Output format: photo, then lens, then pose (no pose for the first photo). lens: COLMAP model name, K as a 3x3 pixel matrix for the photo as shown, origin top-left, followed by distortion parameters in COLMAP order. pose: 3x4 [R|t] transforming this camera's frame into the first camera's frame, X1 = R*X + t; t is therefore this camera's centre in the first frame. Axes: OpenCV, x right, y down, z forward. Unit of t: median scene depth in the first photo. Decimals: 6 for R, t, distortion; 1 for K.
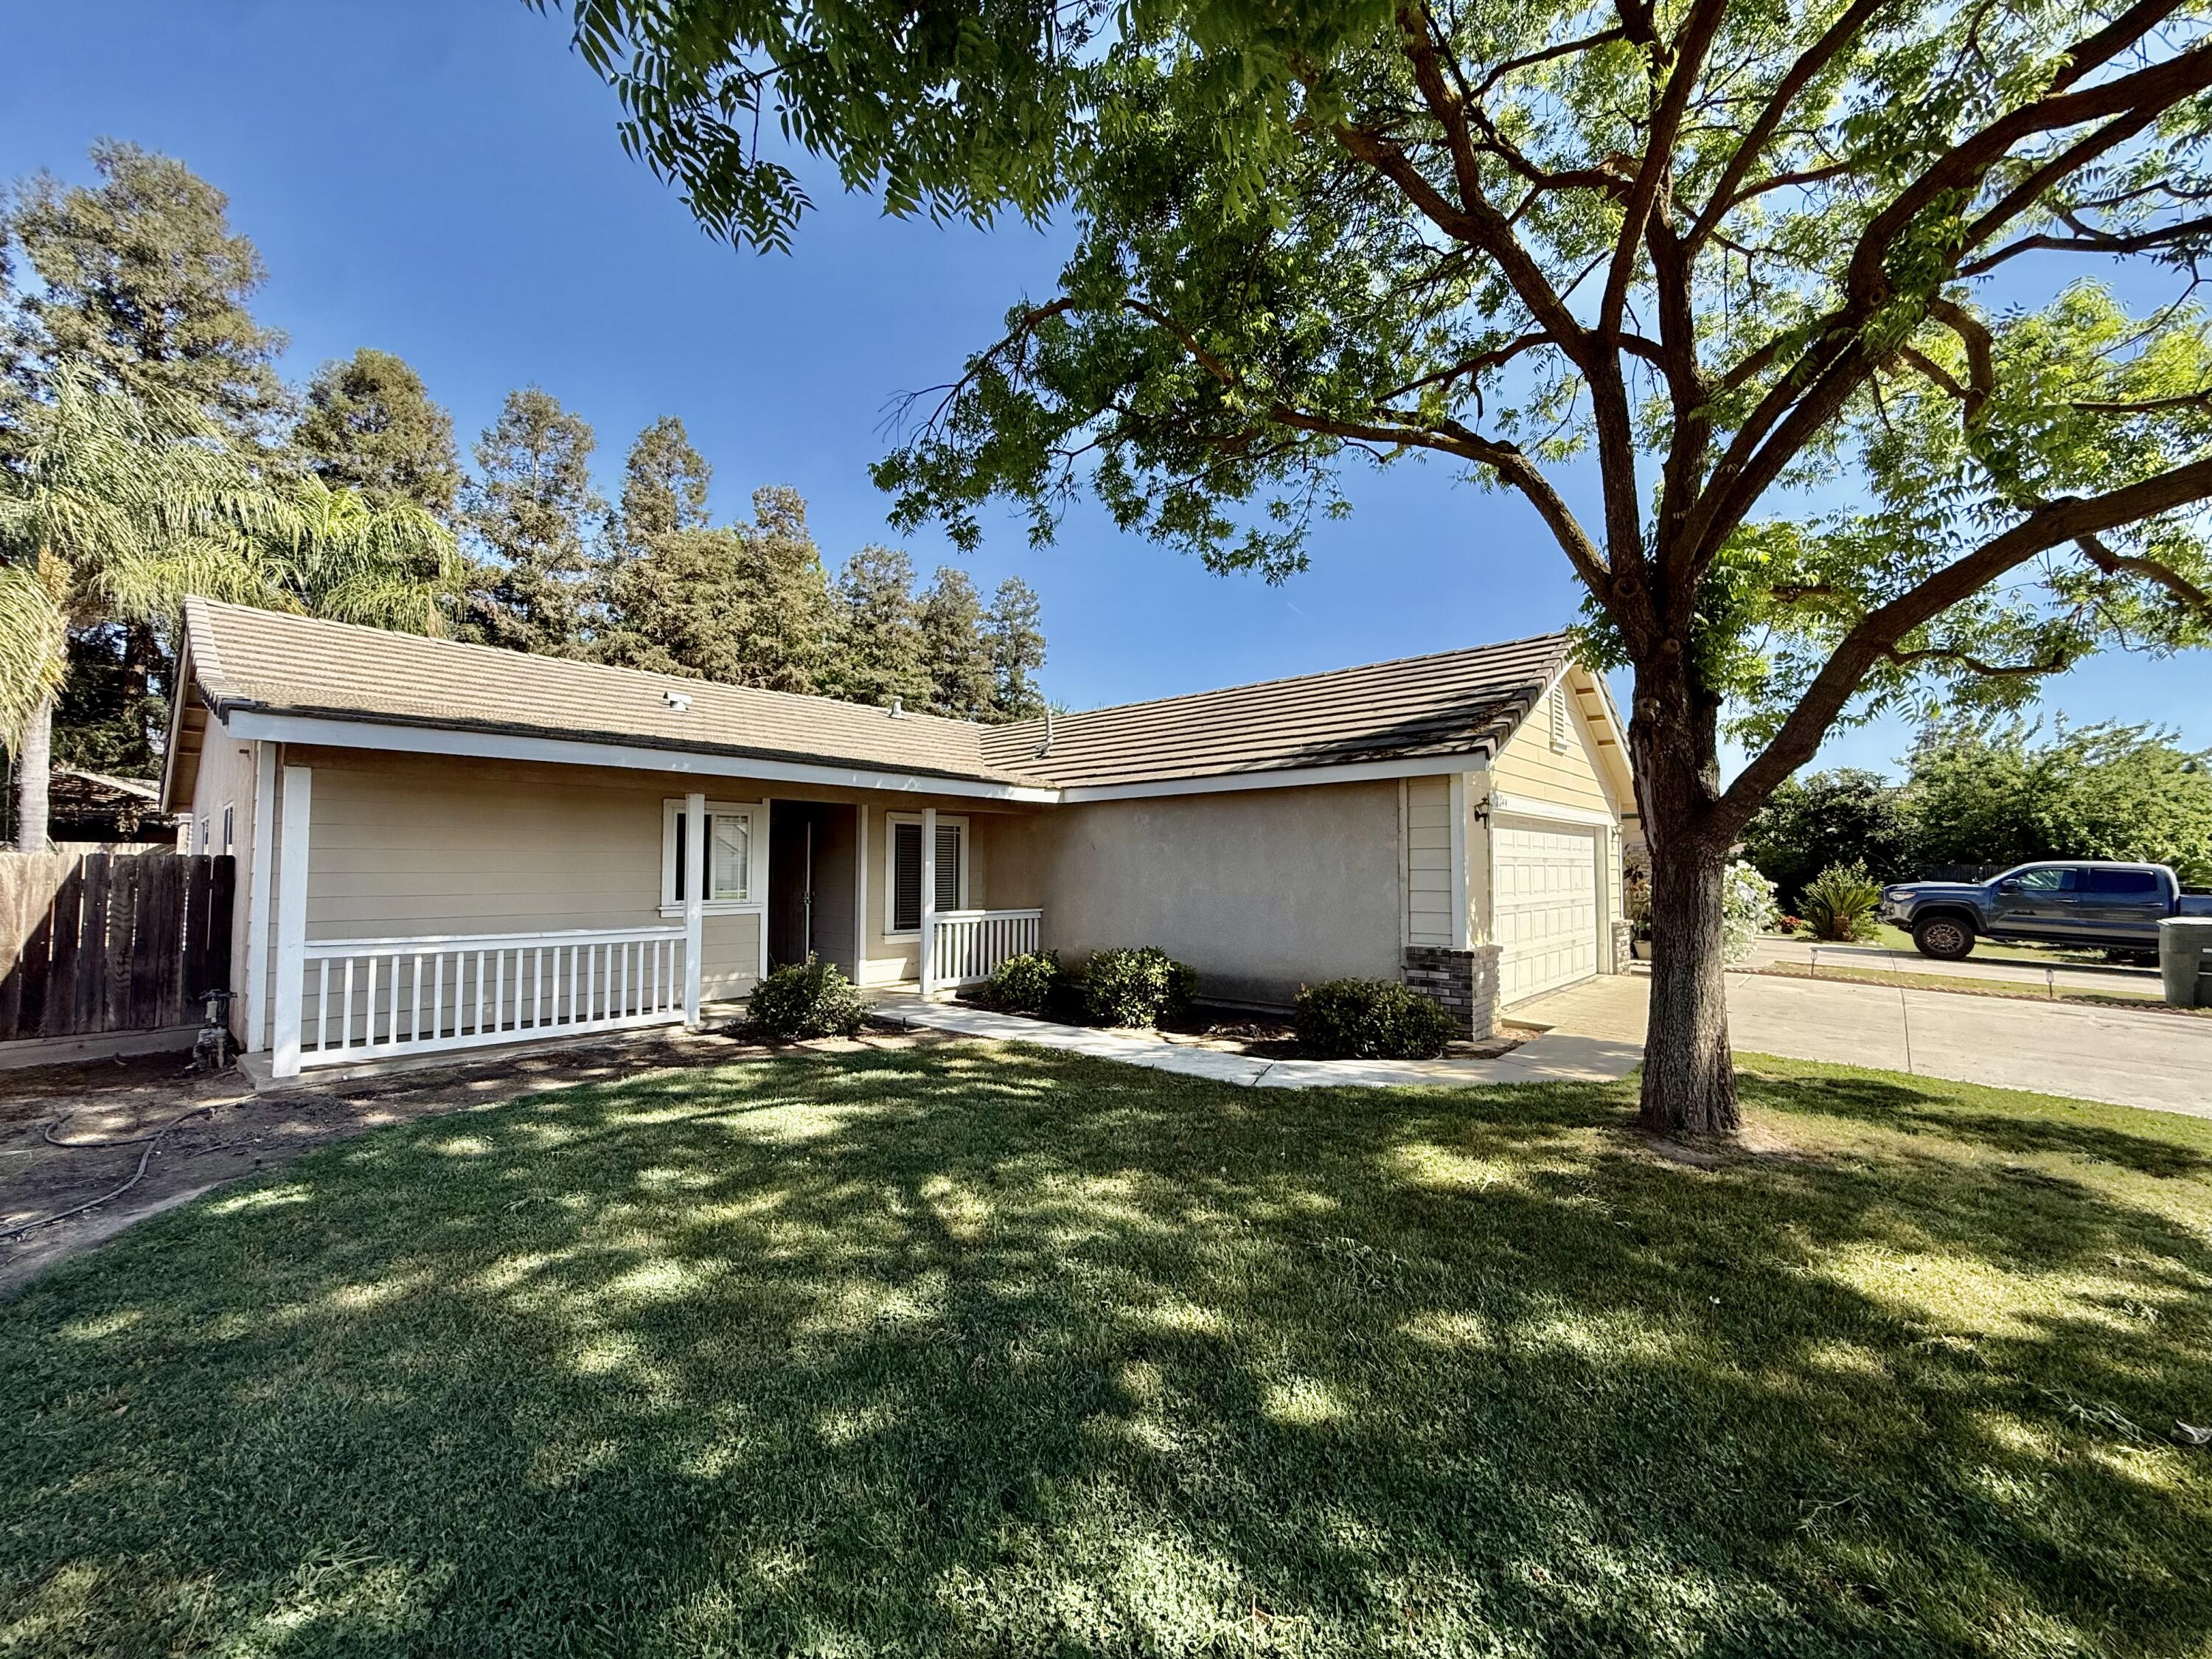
lens RADIAL K [[904.7, 0, 1109.3], [0, 904.7, 821.8], [0, 0, 1]] dist [0.027591, -0.010377]
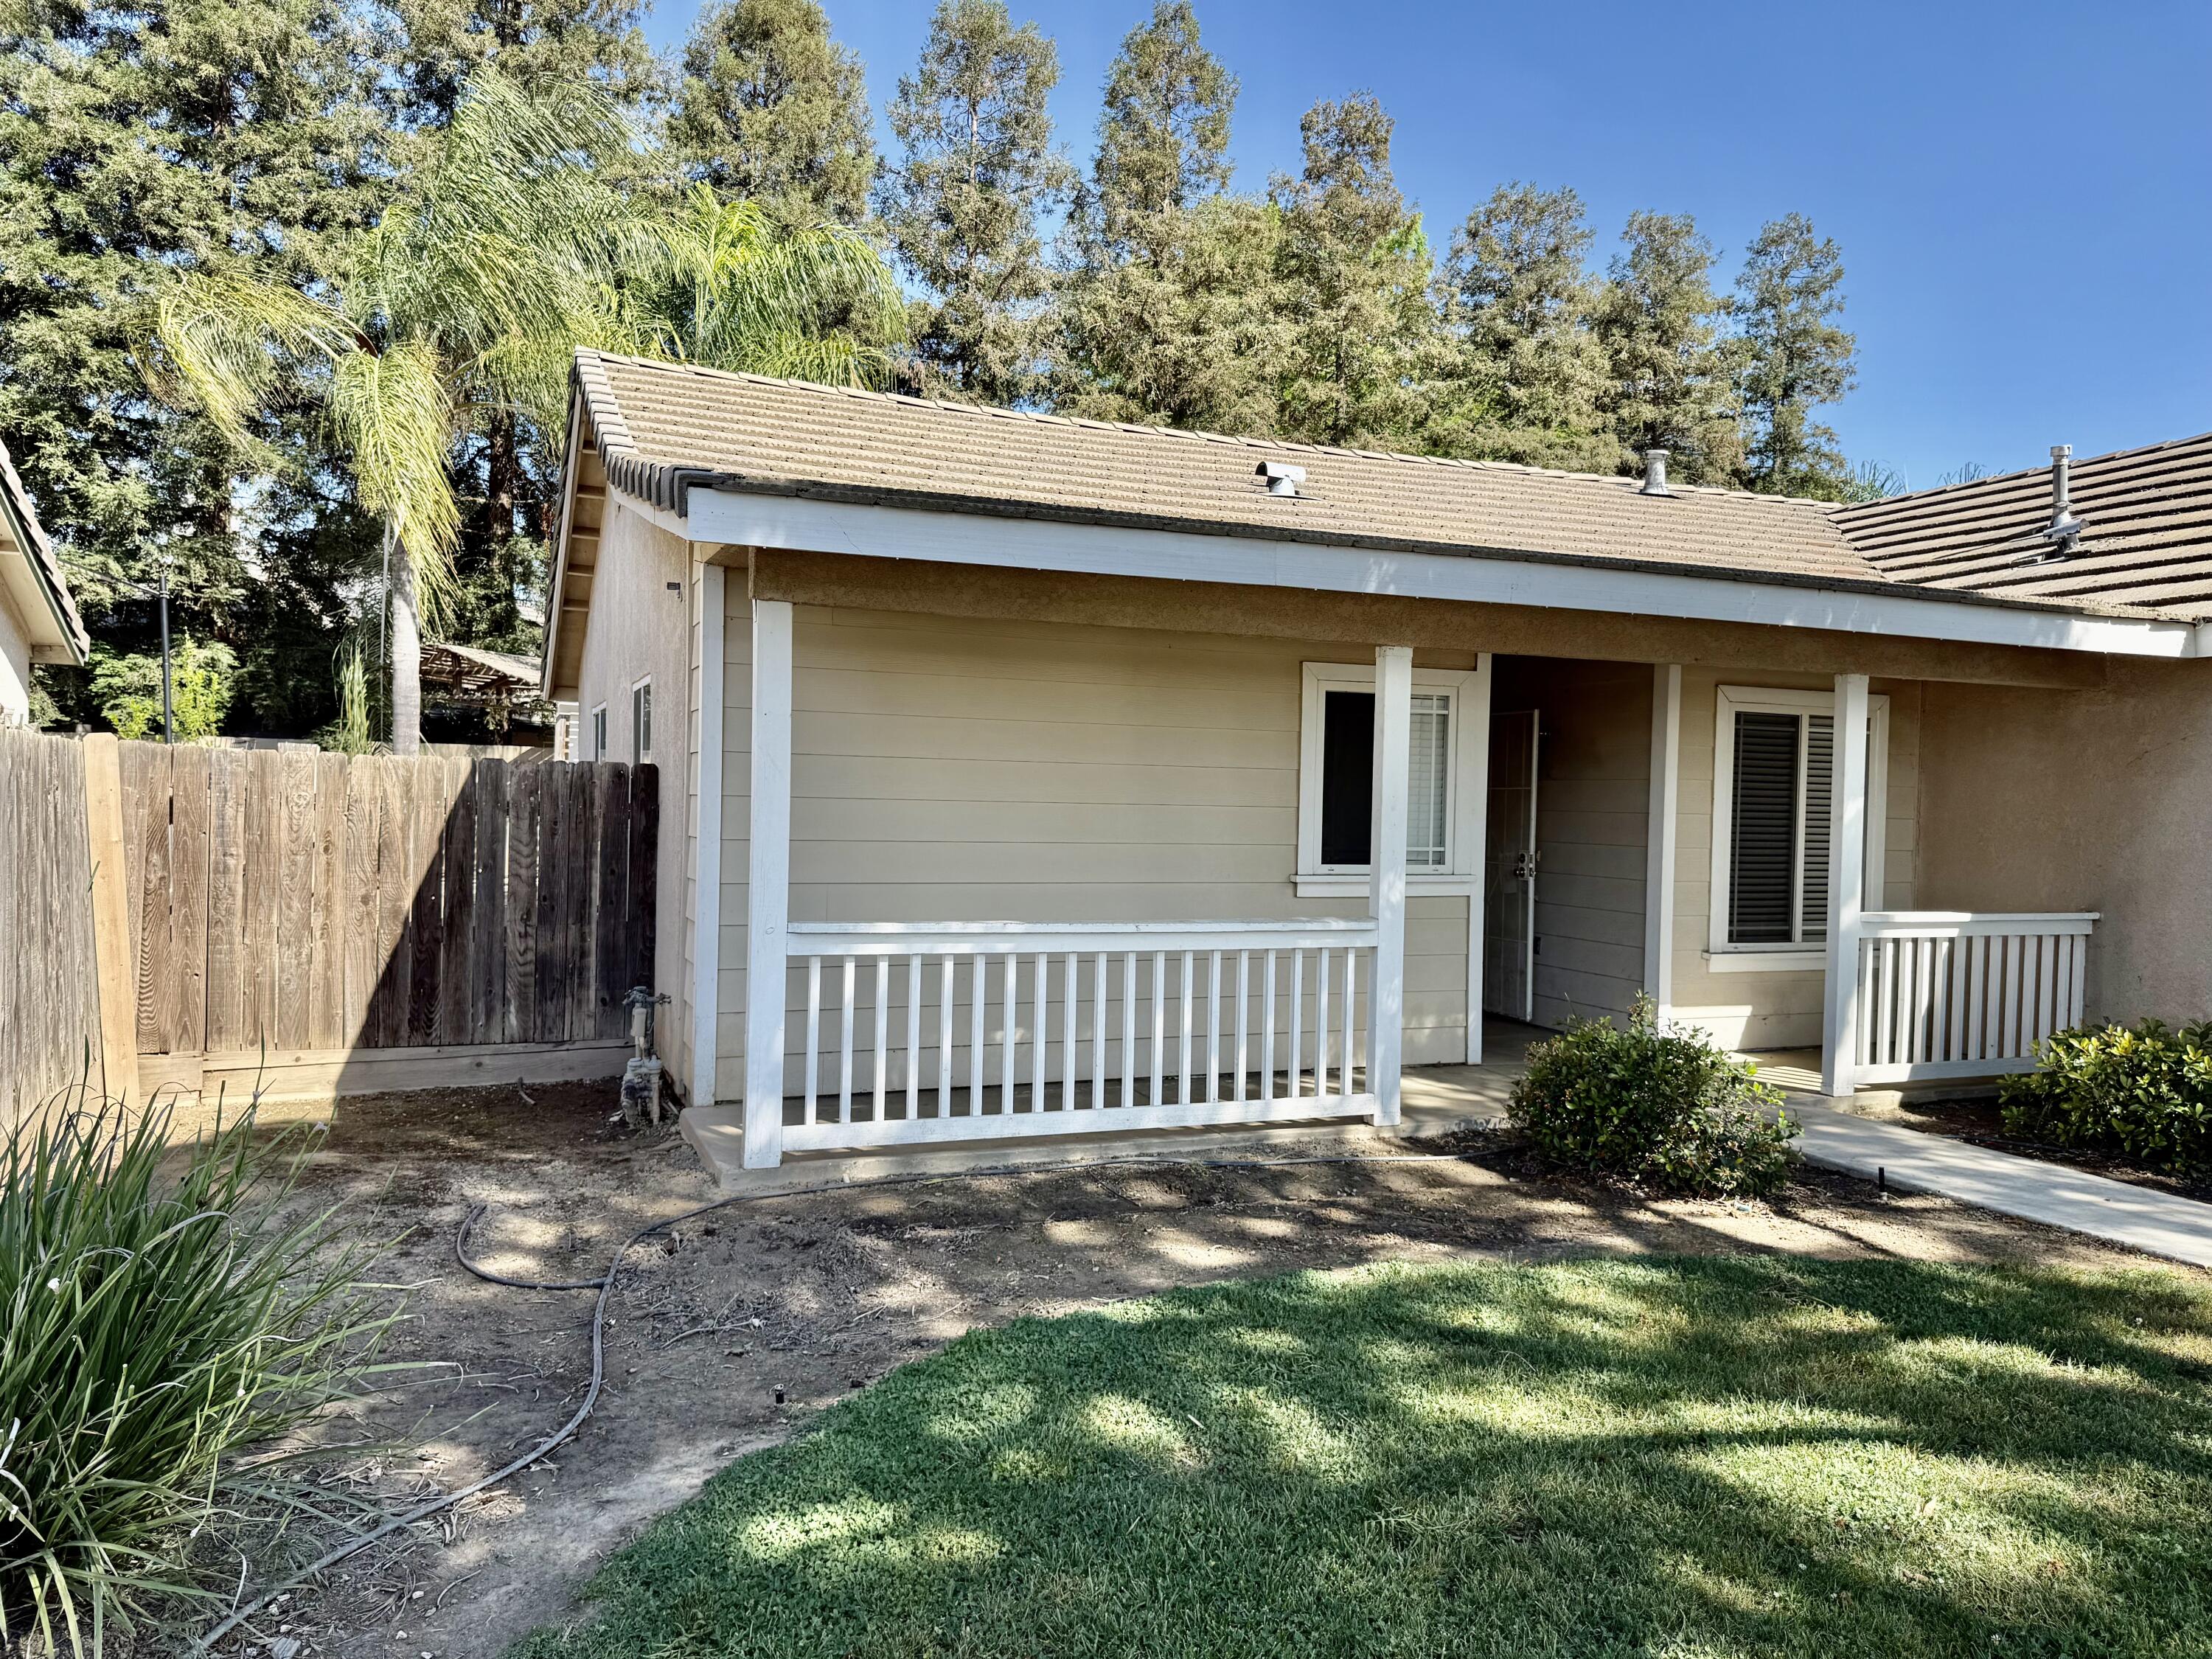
lens RADIAL K [[1549.5, 0, 1108.7], [0, 1549.5, 817.2], [0, 0, 1]] dist [0.144282, -0.254085]
pose [[0.904530, 0.026145, -0.425608, -0.079409], [0.000259, 0.998085, 0.061863, 0.002549], [0.426411, -0.056067, 0.902790, 0.063426]]
